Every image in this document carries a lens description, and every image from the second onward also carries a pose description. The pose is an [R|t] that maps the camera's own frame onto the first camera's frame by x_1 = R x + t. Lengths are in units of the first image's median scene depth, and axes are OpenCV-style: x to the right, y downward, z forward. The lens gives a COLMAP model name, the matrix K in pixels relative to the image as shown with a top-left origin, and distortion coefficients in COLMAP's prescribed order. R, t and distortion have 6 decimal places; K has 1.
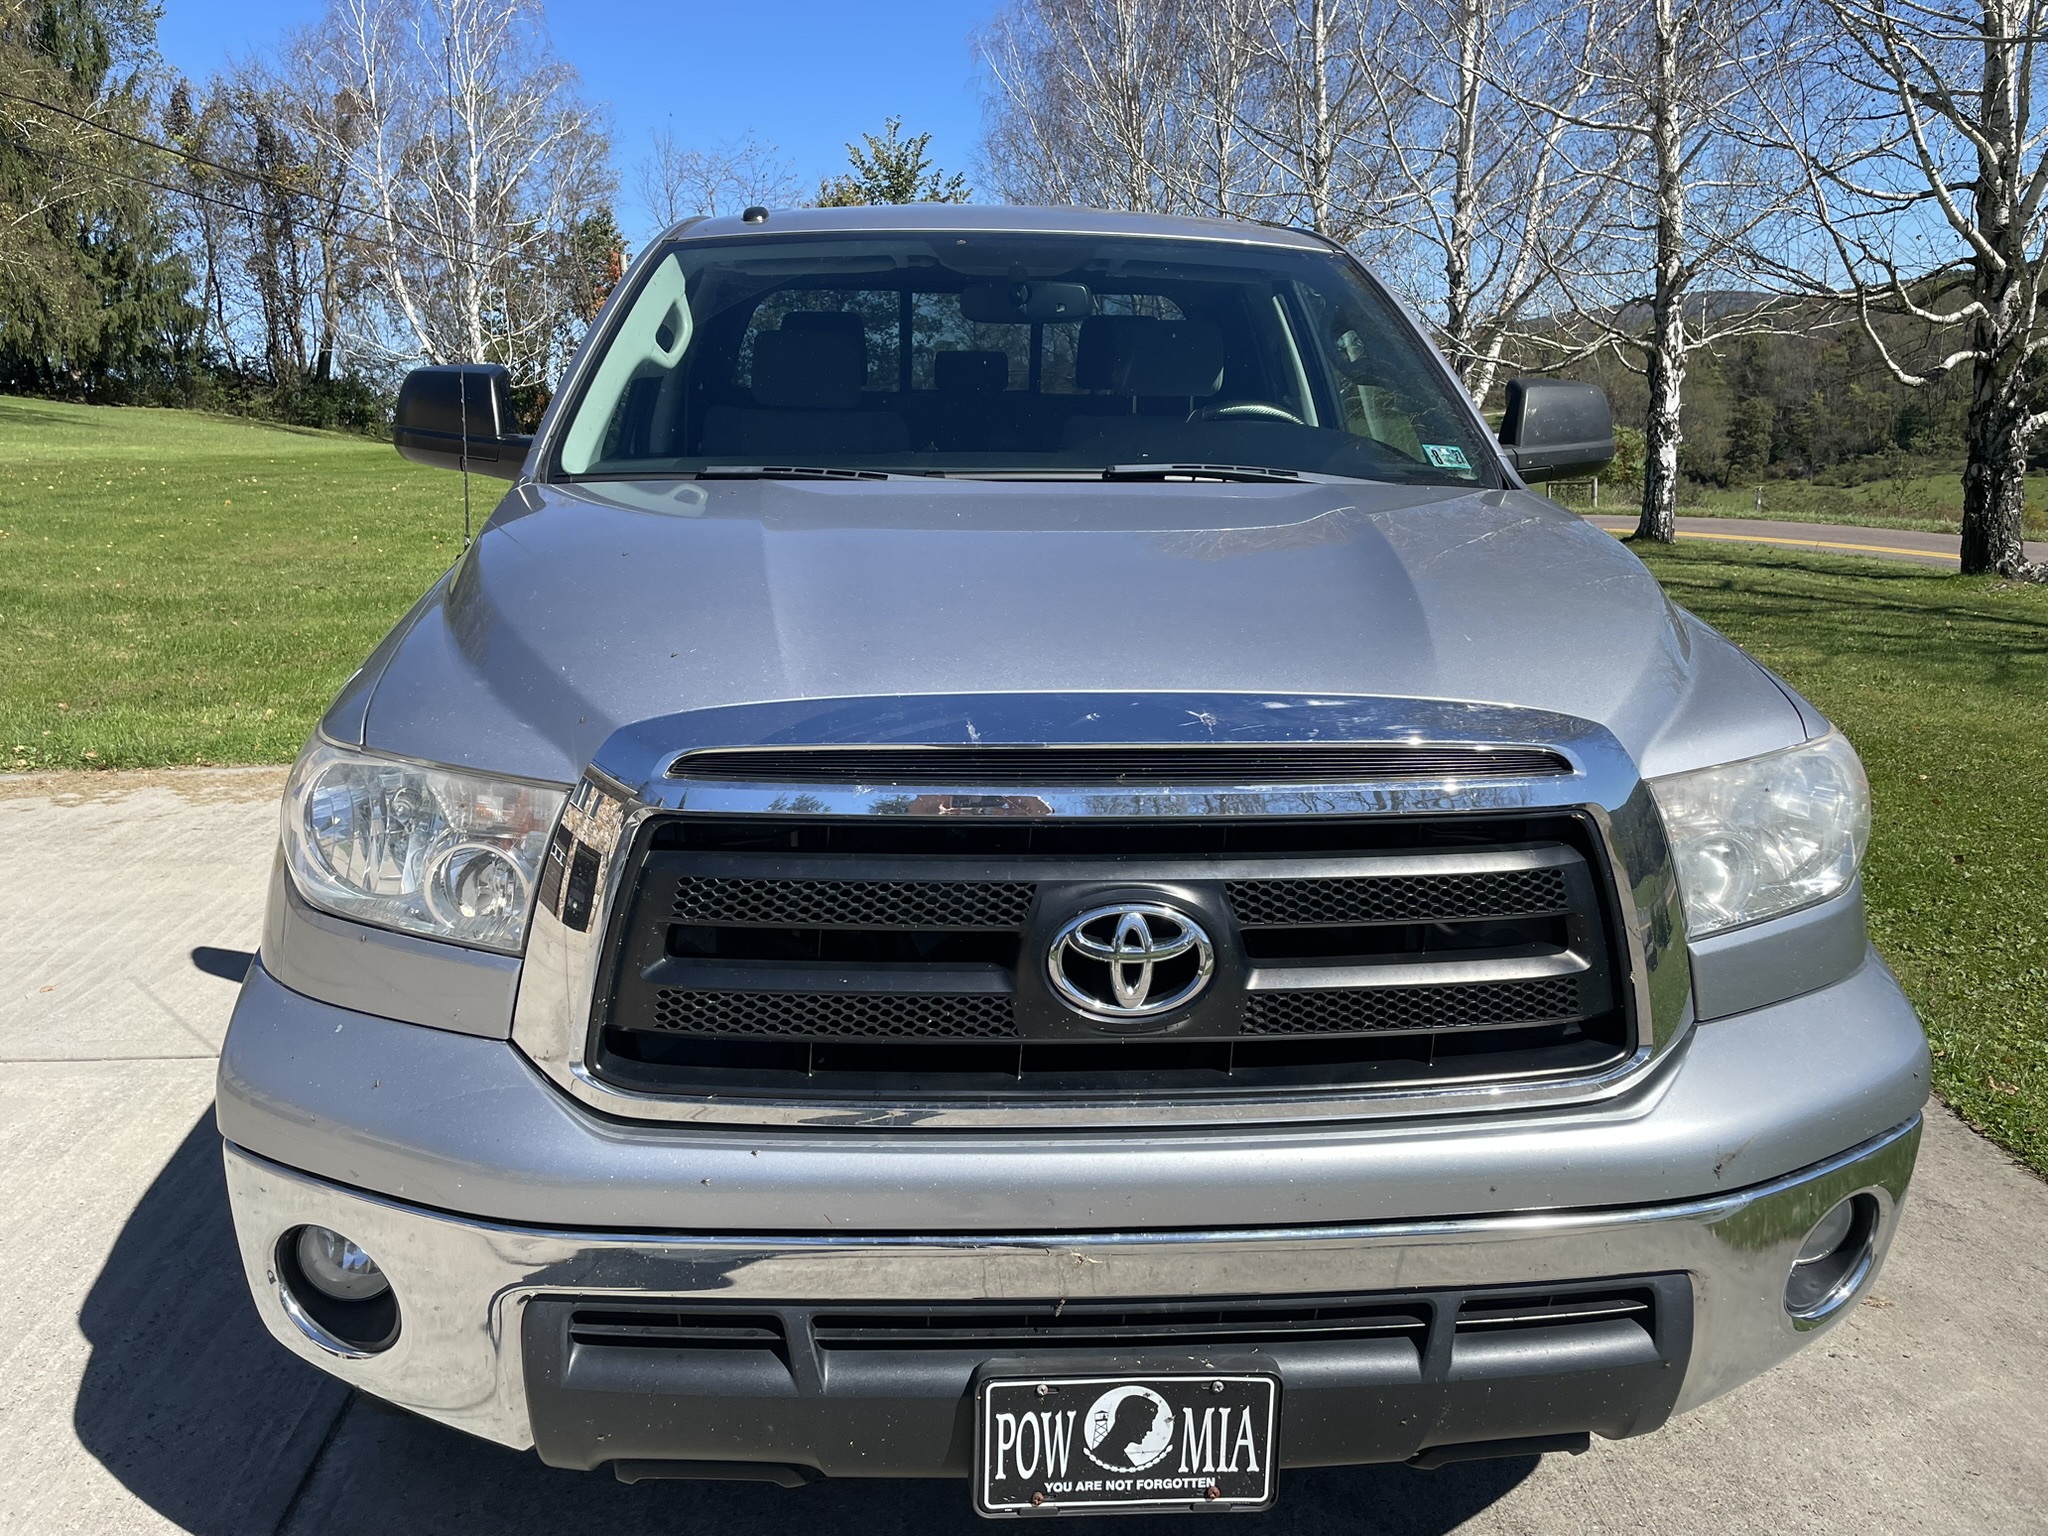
lens RADIAL K [[1559.5, 0, 1020.6], [0, 1559.5, 752.3], [0, 0, 1]] dist [0.084130, -0.118415]
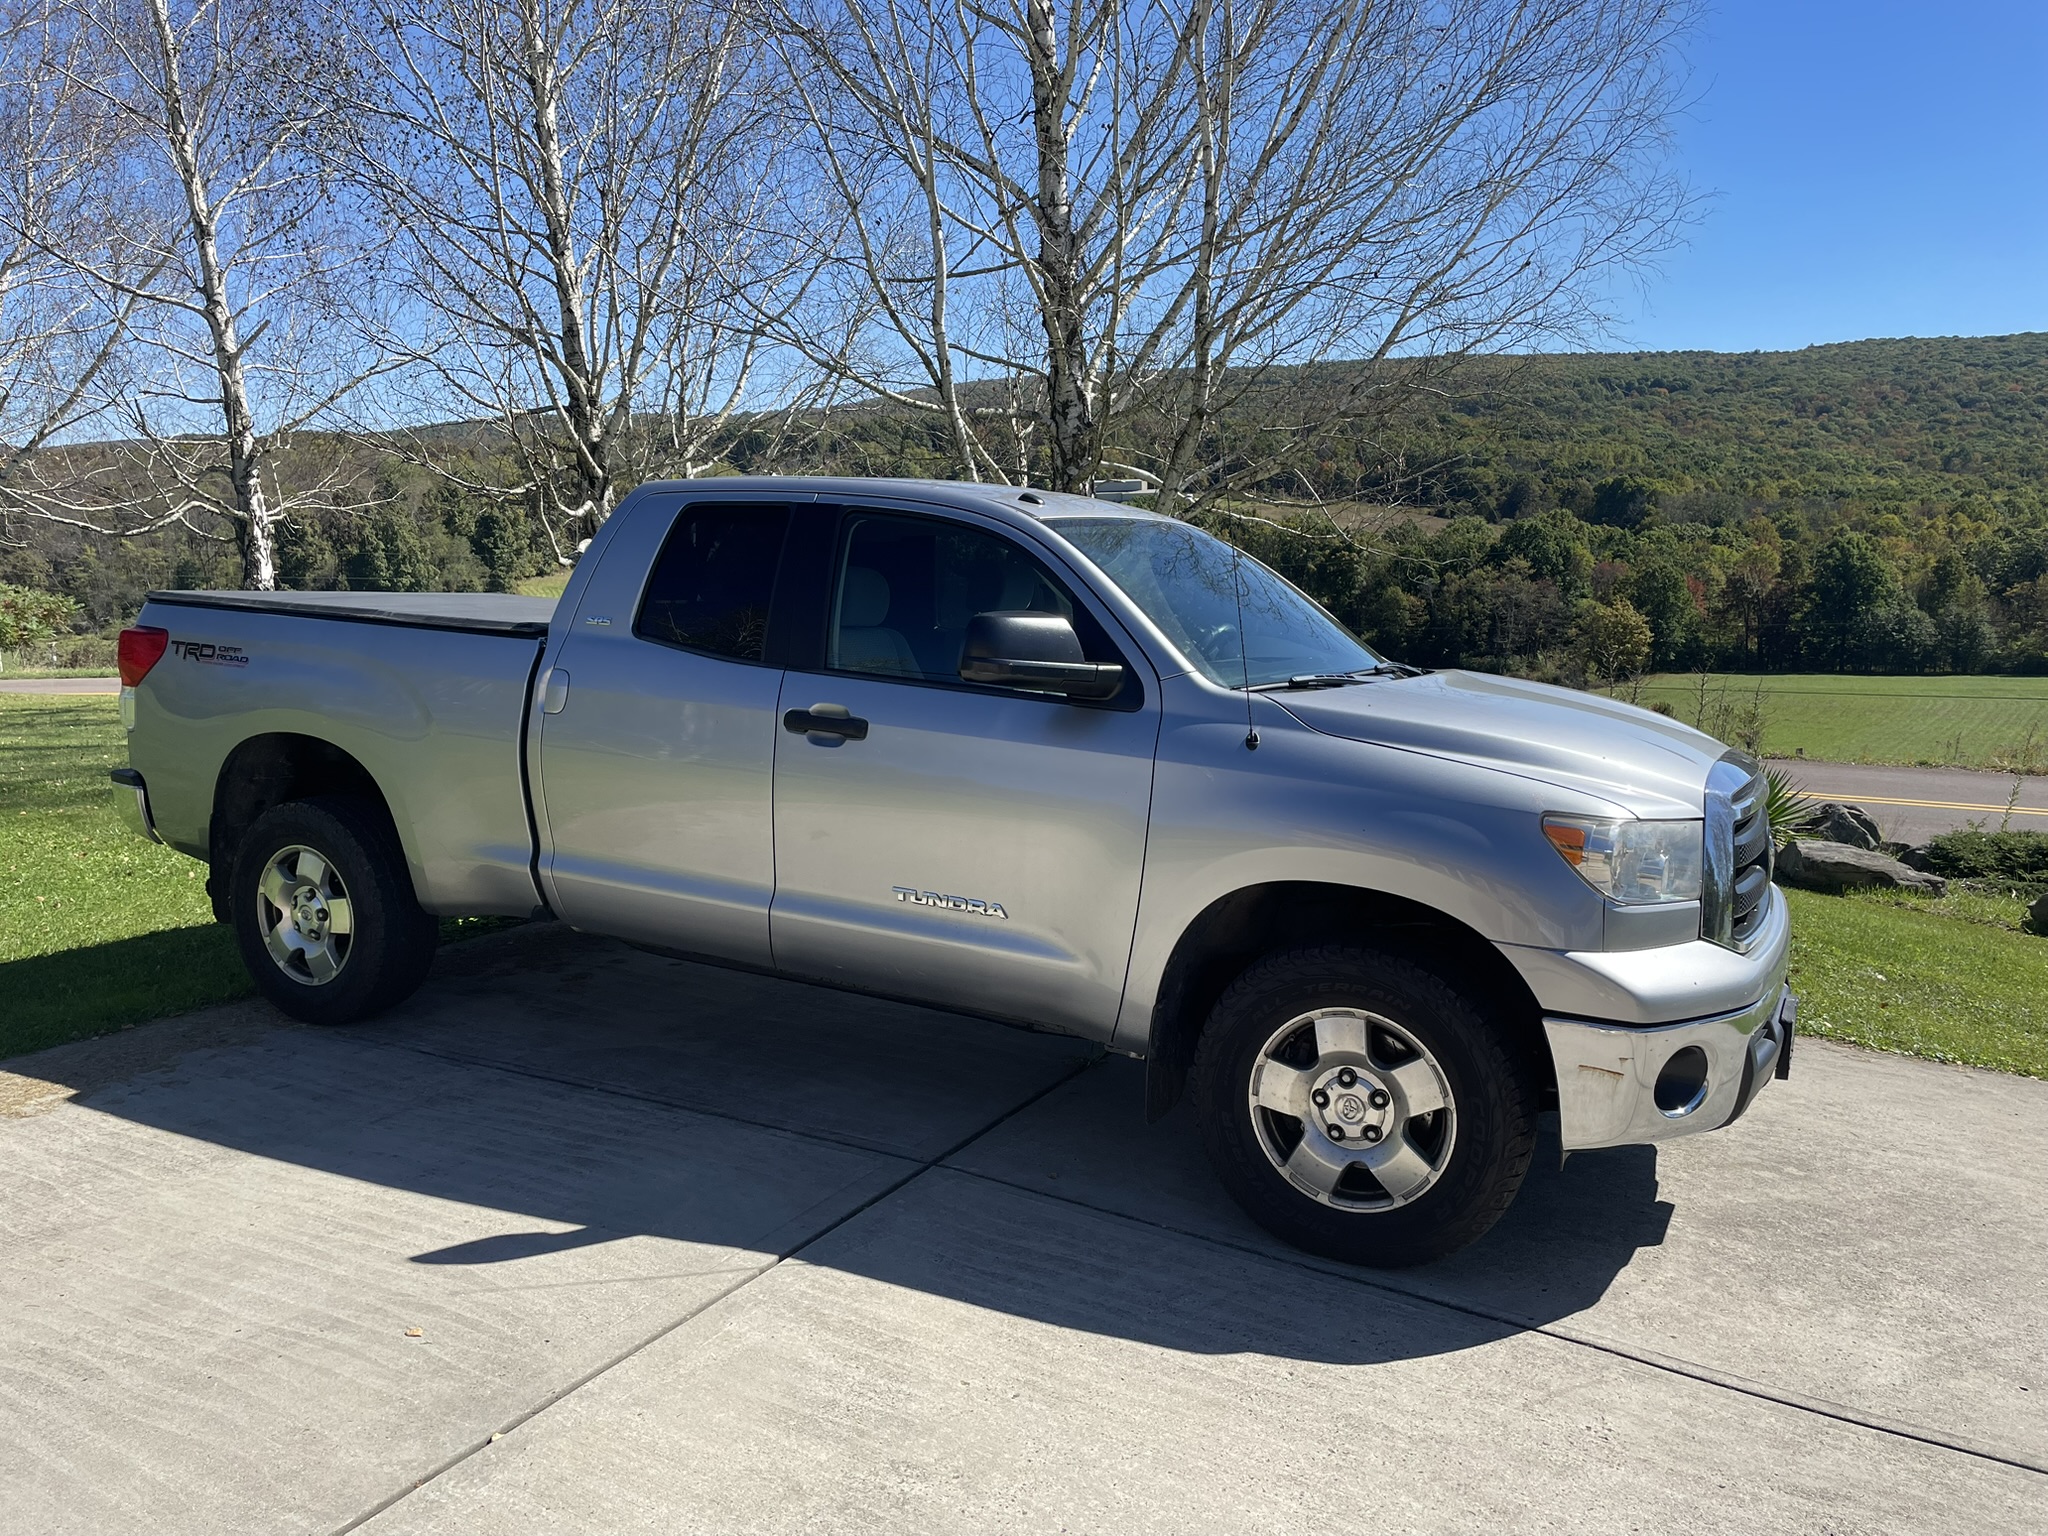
lens RADIAL K [[1559.5, 0, 1020.6], [0, 1559.5, 752.3], [0, 0, 1]] dist [0.084130, -0.118415]
pose [[0.531824, -0.086757, 0.842399, -0.210990], [0.165572, 0.986193, -0.002963, -0.018038], [-0.830511, 0.141053, 0.538846, 0.044777]]
